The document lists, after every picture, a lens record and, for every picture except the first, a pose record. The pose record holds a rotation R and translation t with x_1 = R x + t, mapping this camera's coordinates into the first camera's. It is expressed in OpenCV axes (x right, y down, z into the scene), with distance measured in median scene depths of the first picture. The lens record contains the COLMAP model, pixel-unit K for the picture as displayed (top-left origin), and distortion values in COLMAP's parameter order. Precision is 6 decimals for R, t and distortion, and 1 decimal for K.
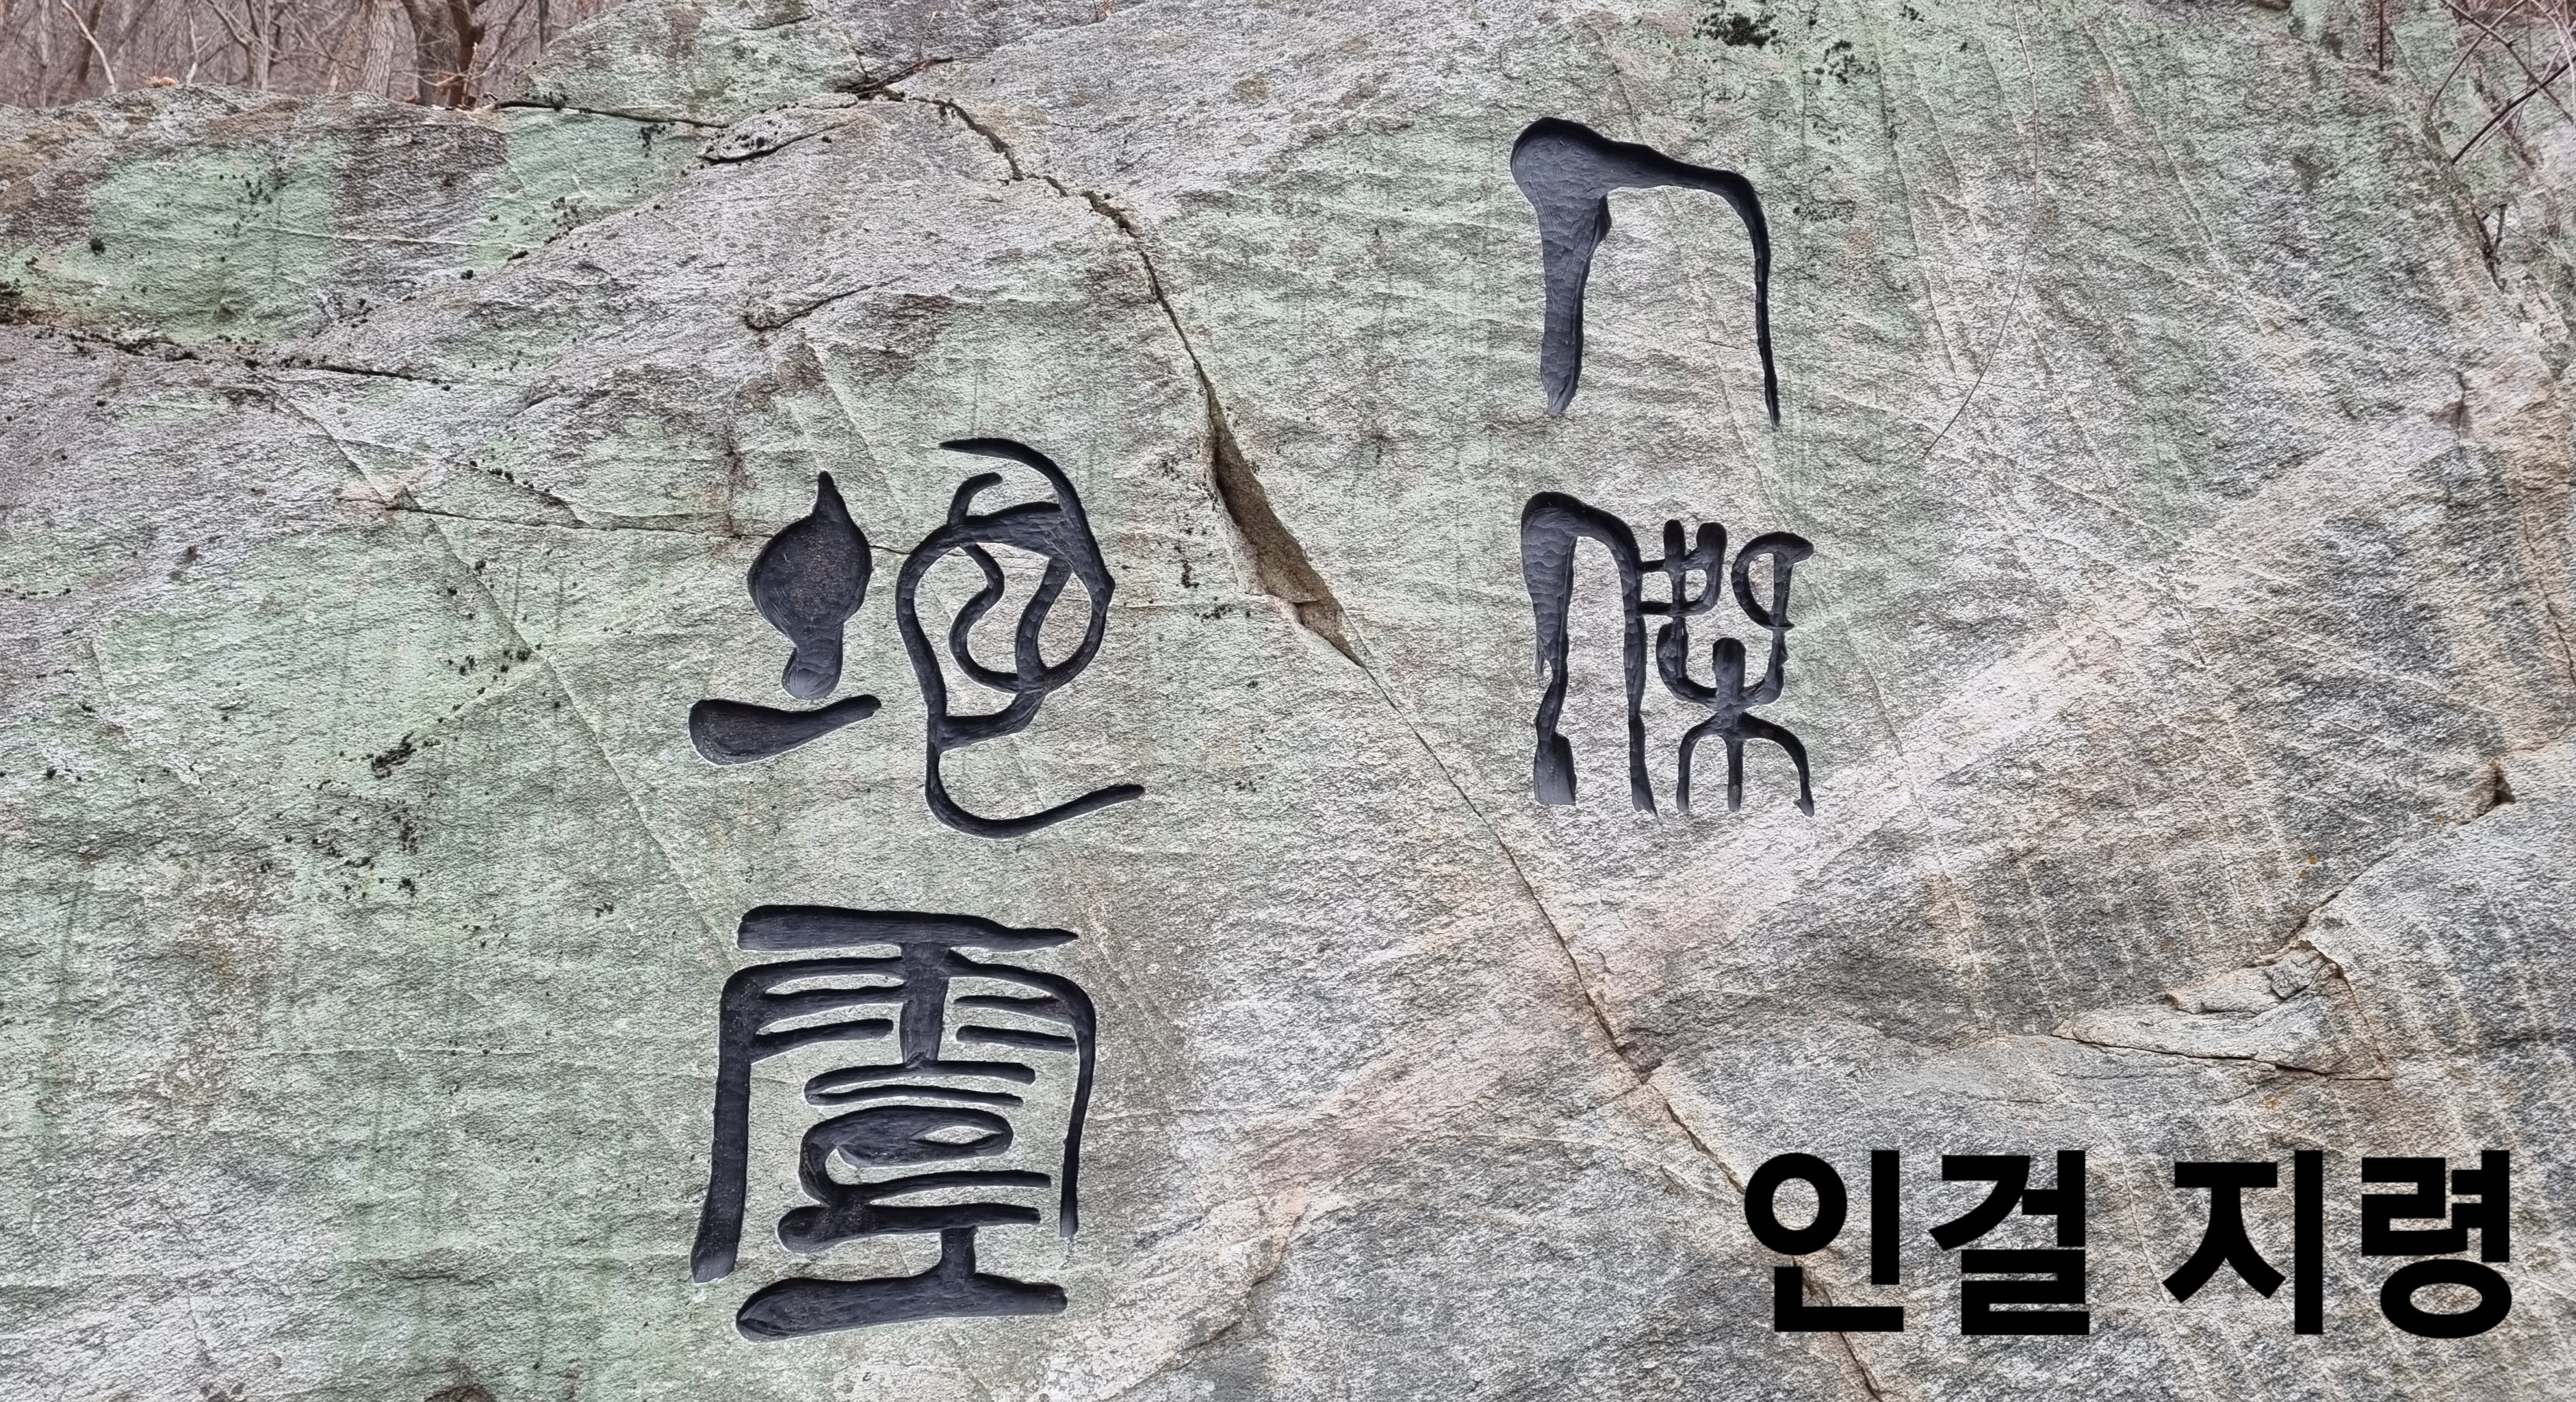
lens RADIAL K [[2025.0, 0, 1293.4], [0, 2025.0, 704.4], [0, 0, 1]] dist [0.062438, -0.029182]
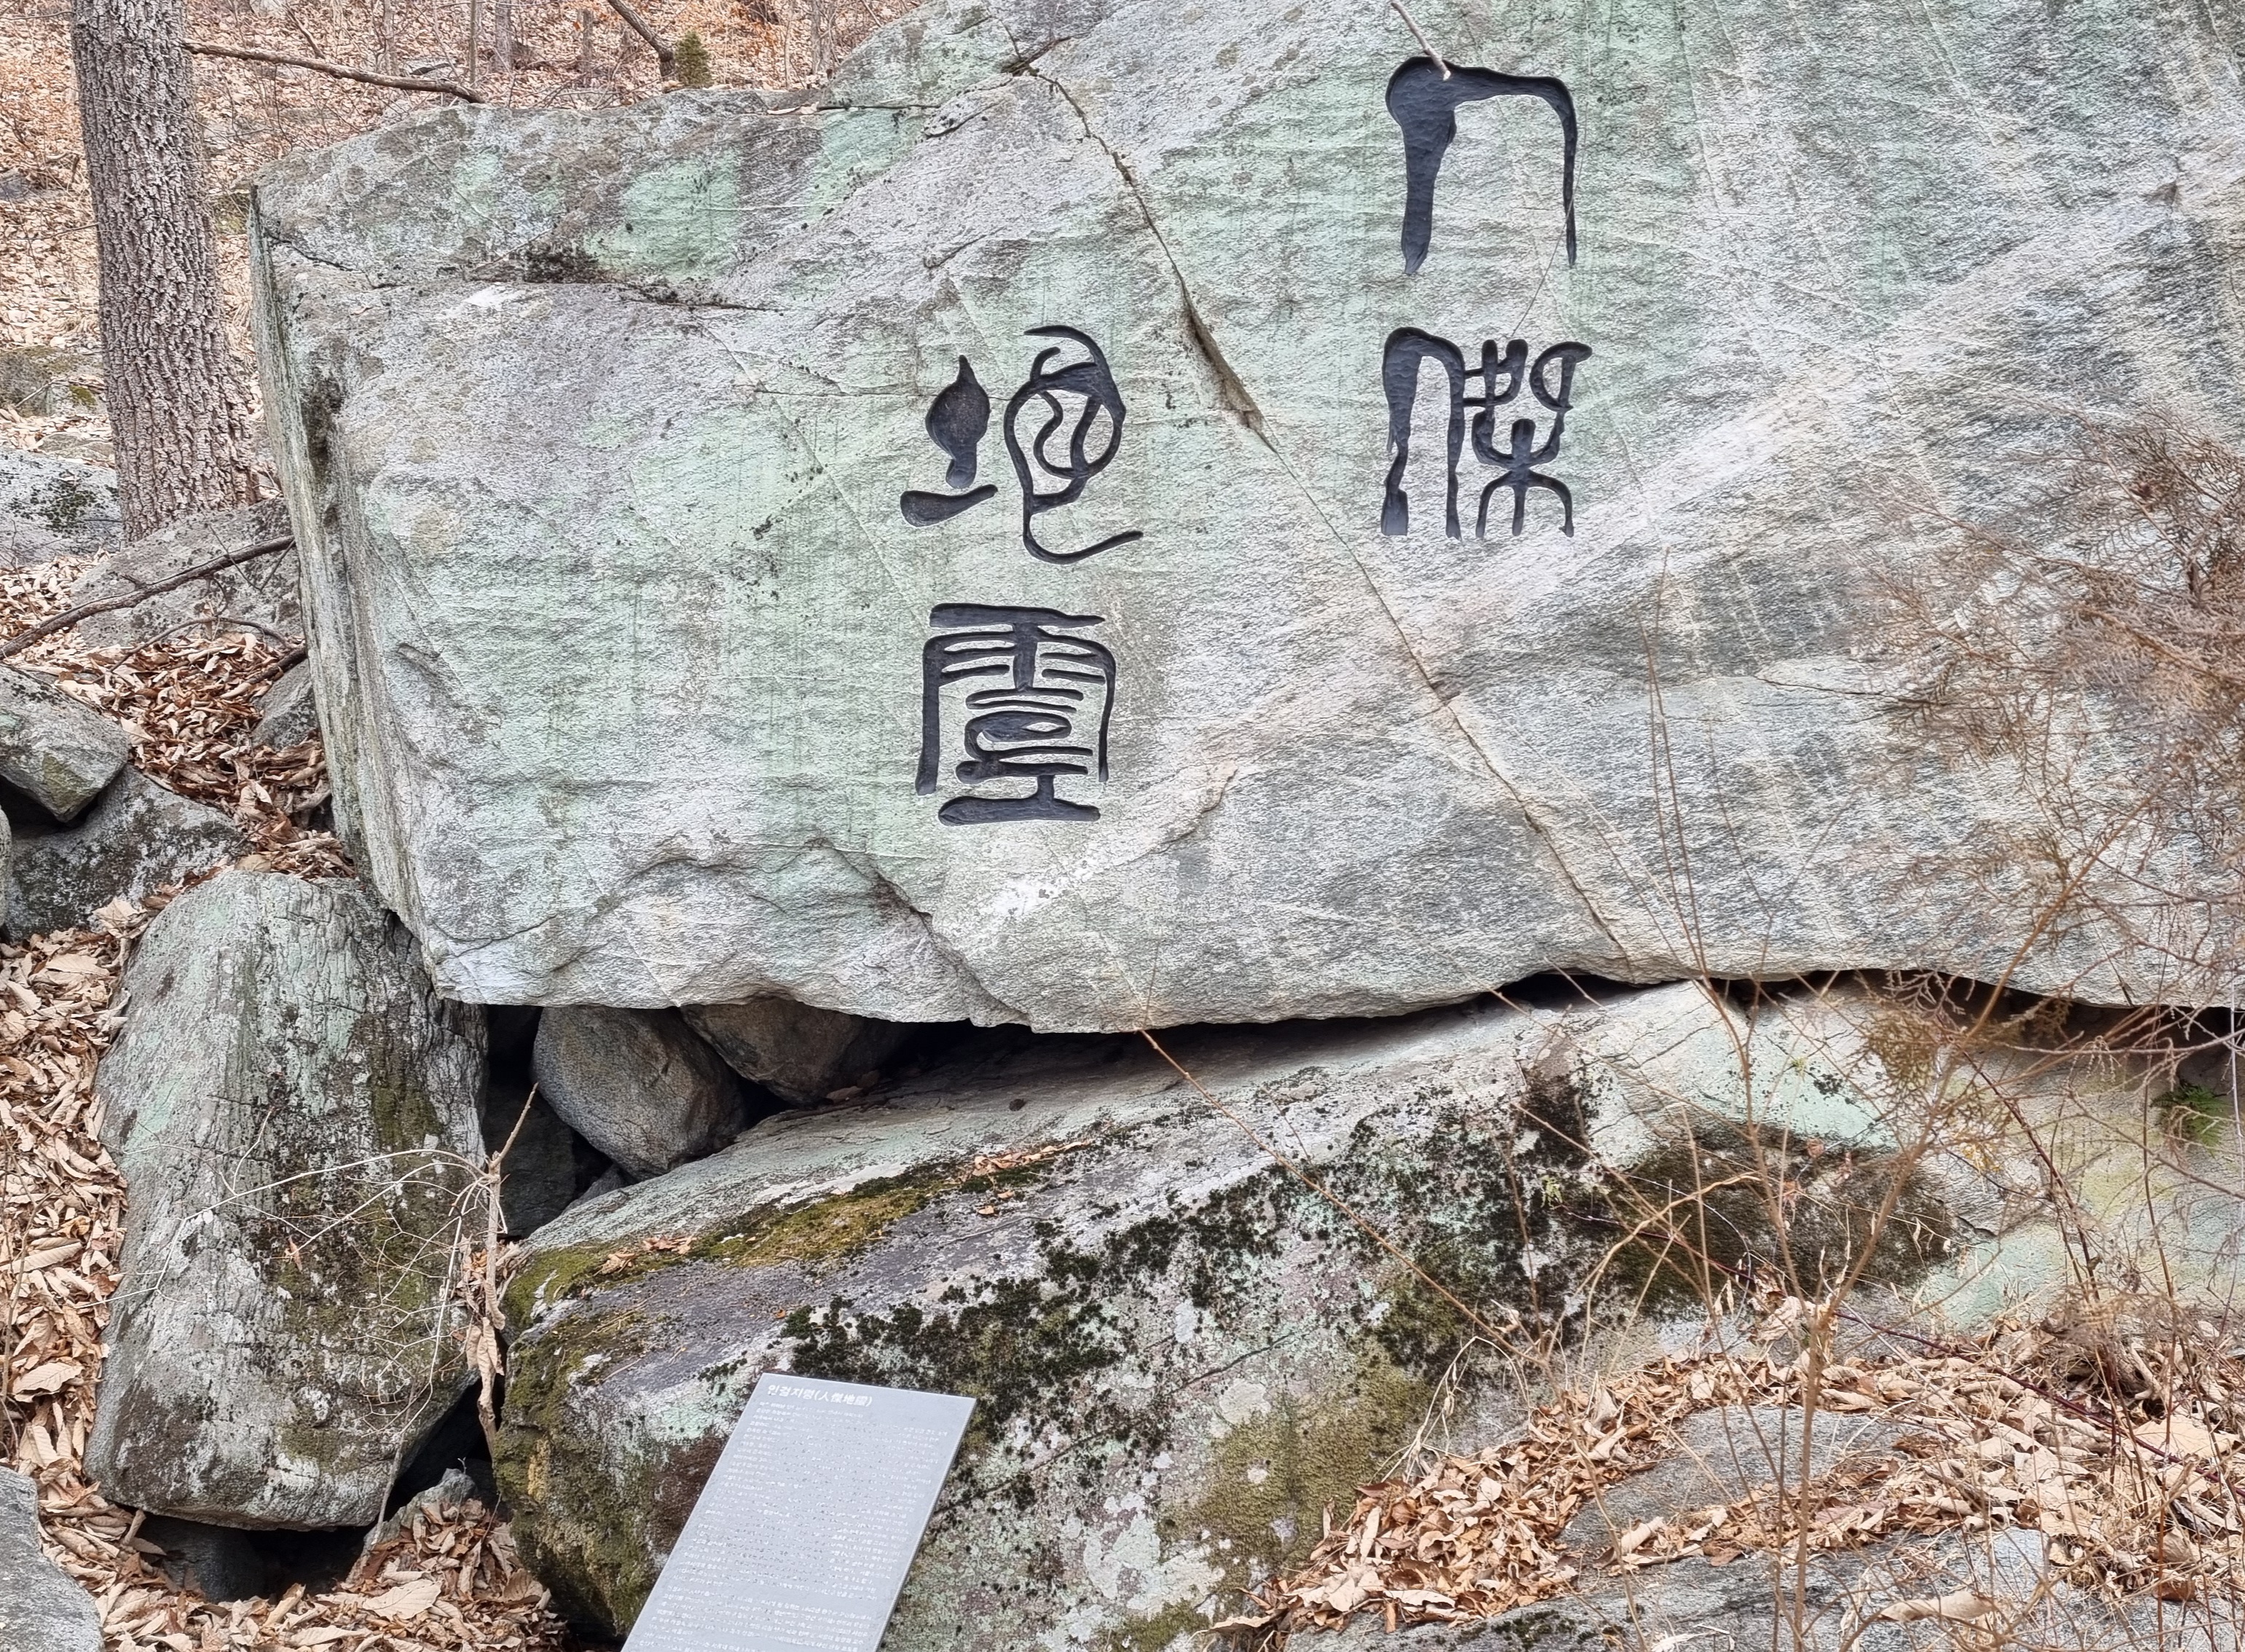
lens RADIAL K [[2046.6, 0, 1121.1], [0, 2046.6, 827.2], [0, 0, 1]] dist [0.061771, -0.017950]
pose [[0.910505, 0.048686, -0.410621, 0.599176], [0.066880, 0.962629, 0.262434, -0.166182], [0.408053, -0.266410, 0.873223, -0.561474]]
